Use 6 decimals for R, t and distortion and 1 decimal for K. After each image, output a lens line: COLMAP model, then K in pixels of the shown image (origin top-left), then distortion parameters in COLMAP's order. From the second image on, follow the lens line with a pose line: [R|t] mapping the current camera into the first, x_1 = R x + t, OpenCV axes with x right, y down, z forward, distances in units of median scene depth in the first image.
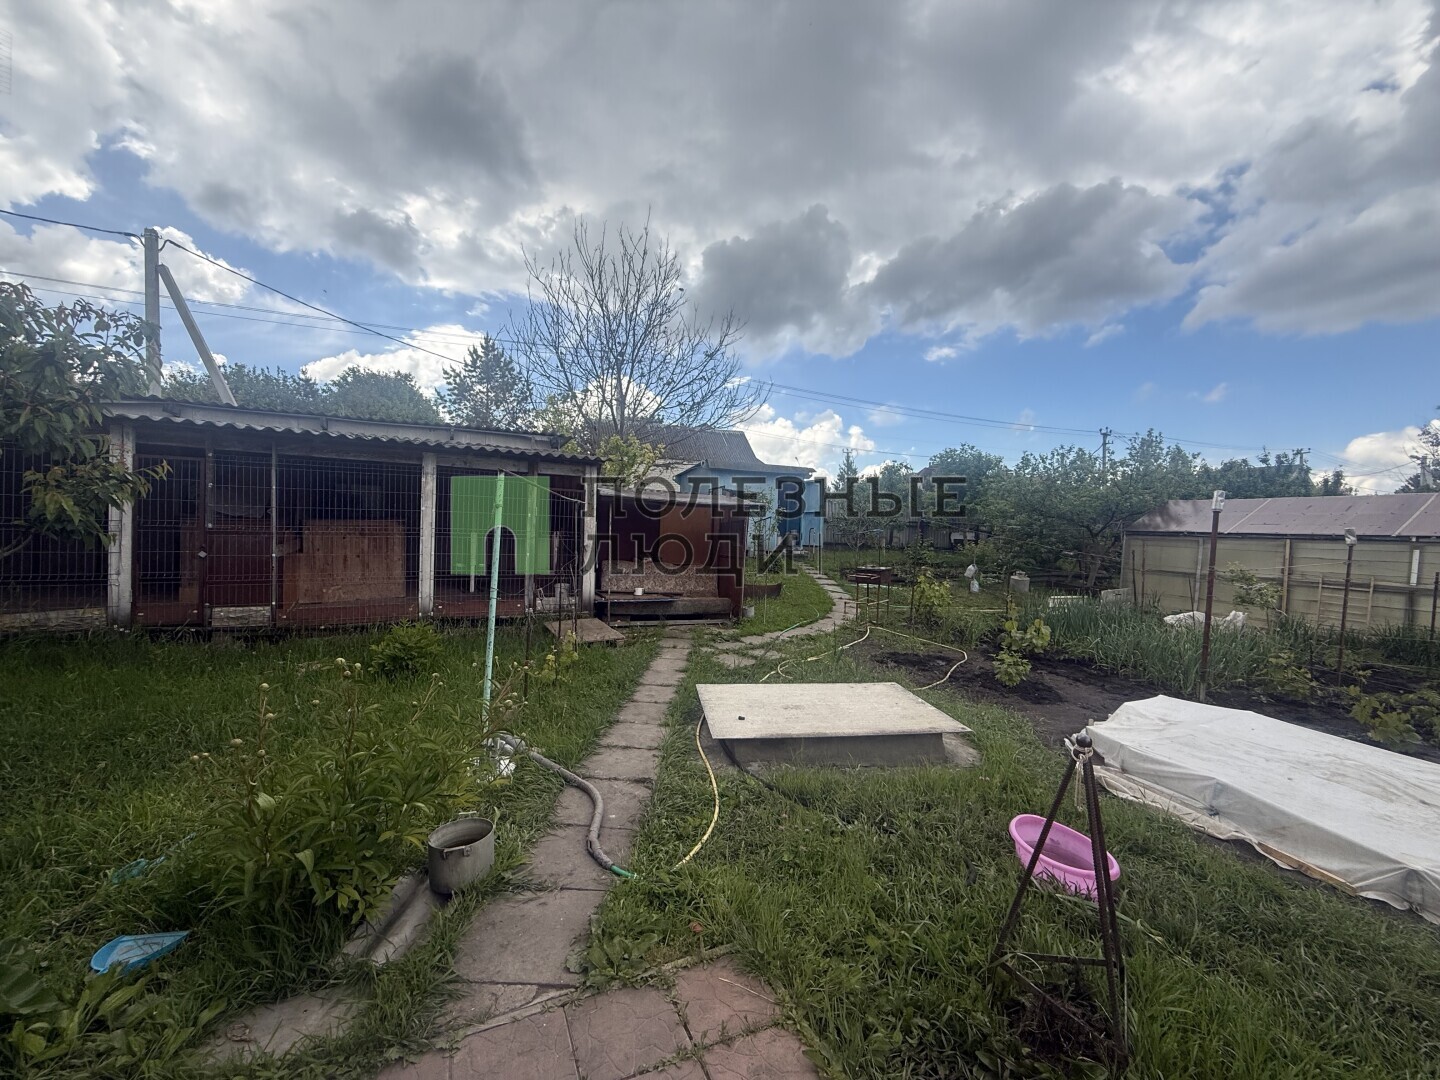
lens RADIAL K [[573.9, 0, 719.4], [0, 573.9, 545.0], [0, 0, 1]] dist [0.003084, -0.000353]
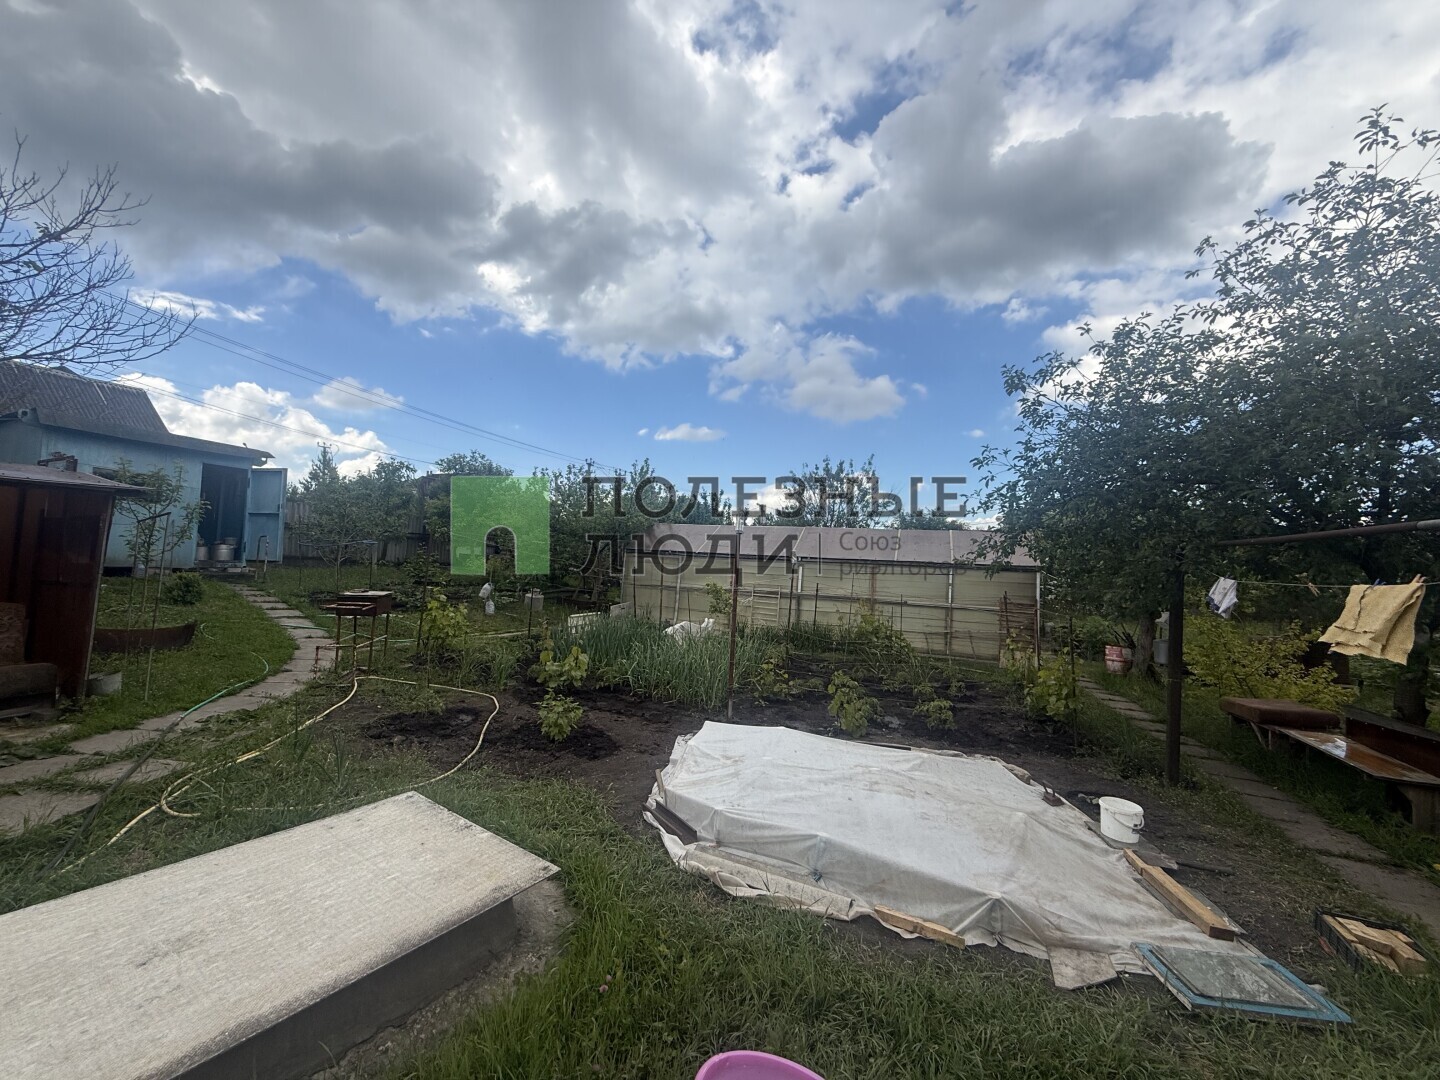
lens RADIAL K [[573.9, 0, 717.6], [0, 573.9, 537.8], [0, 0, 1]] dist [0.003084, -0.000353]
pose [[0.678853, 0.034465, 0.733465, 0.042587], [-0.006994, 0.999156, -0.040477, -0.004328], [-0.734241, 0.022348, 0.678521, 0.213177]]
